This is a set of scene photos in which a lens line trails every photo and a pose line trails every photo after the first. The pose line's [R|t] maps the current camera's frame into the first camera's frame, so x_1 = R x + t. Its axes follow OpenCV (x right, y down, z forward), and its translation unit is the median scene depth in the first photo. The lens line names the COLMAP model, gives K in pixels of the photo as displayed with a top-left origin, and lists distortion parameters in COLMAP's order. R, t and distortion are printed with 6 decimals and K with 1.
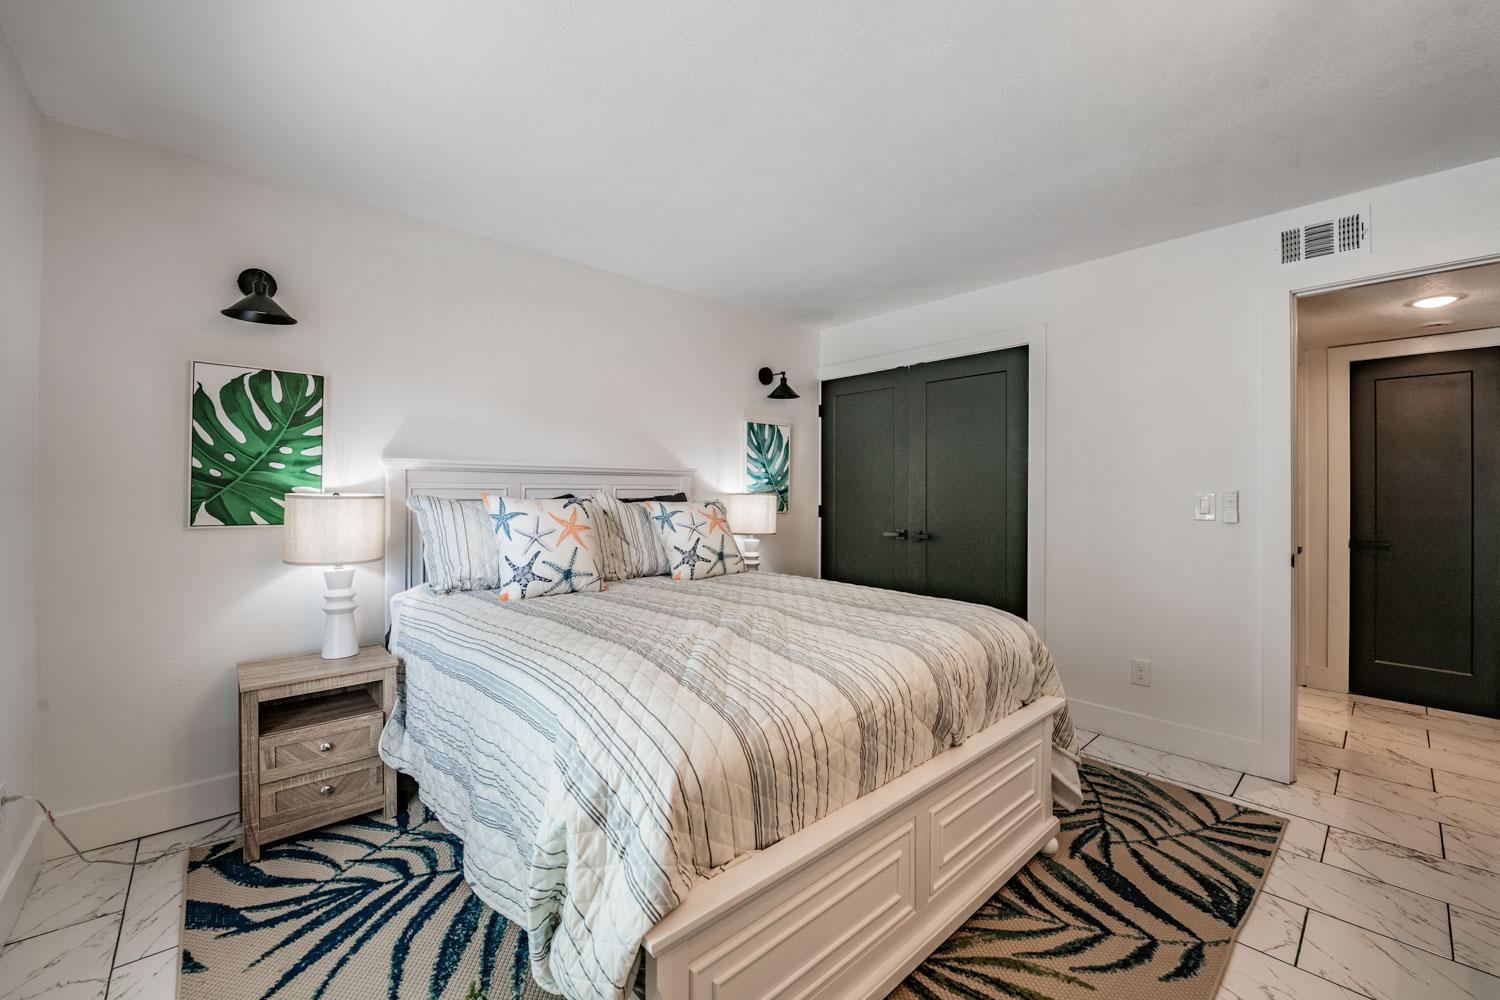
lens RADIAL K [[597.1, 0, 744.9], [0, 597.1, 500.5], [0, 0, 1]] dist [-0.007959, -0.002917]
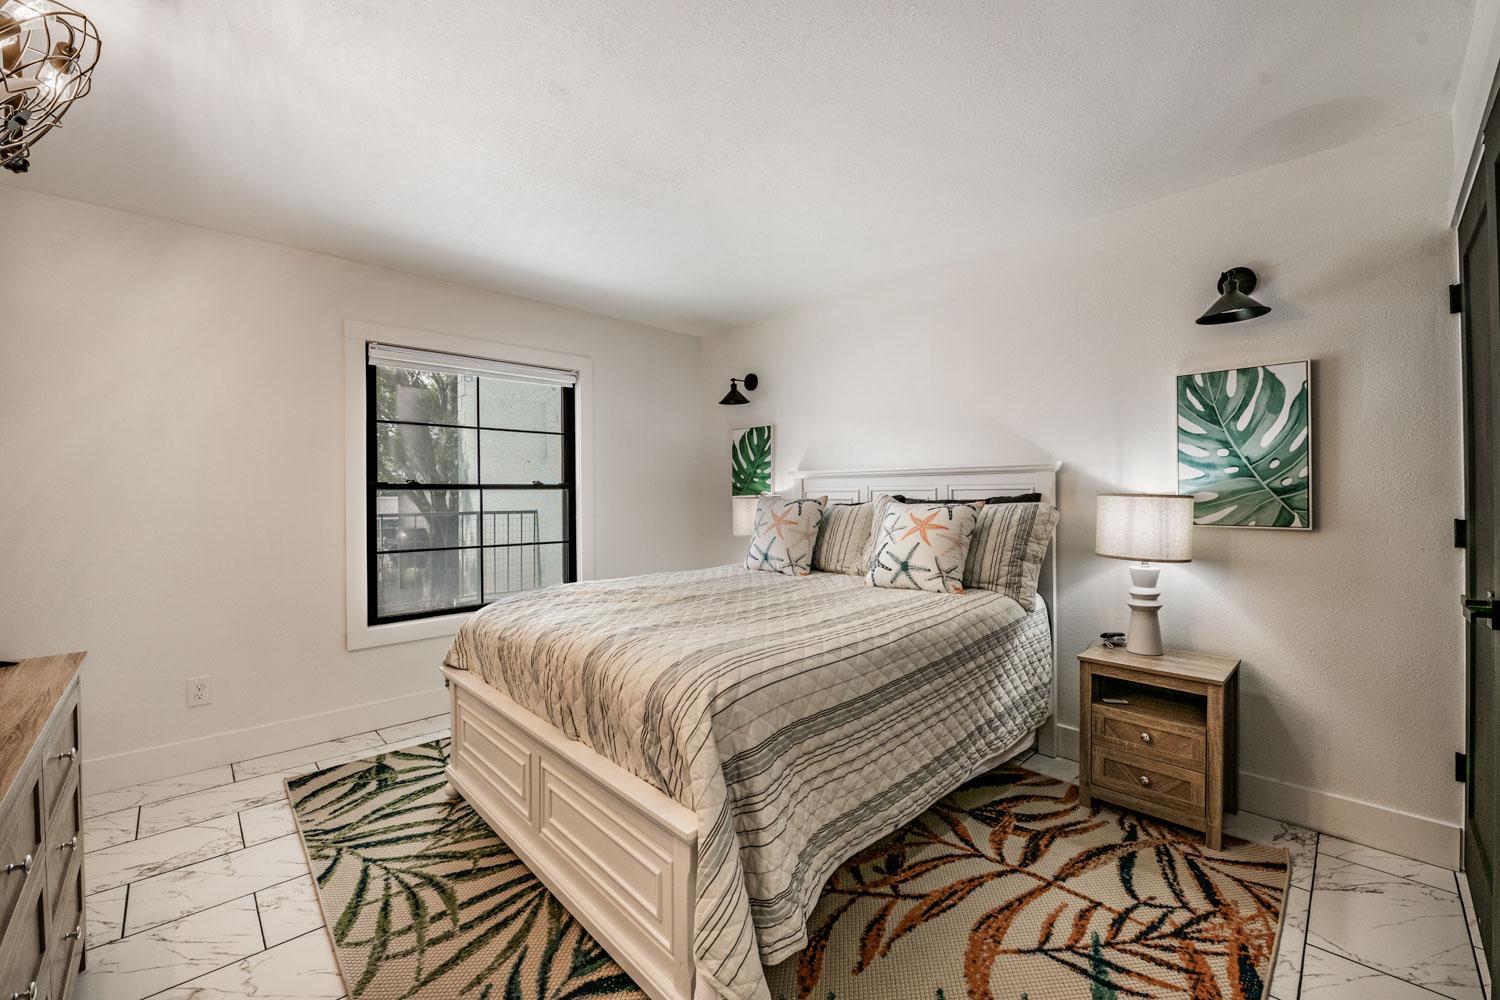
lens RADIAL K [[597.1, 0, 749.4], [0, 597.1, 497.8], [0, 0, 1]] dist [-0.007959, -0.002917]
pose [[0.030328, 0.002943, -0.999536, 0.985084], [-0.007316, 0.999970, 0.002723, -0.009018], [0.999513, 0.007230, 0.030349, 0.892197]]
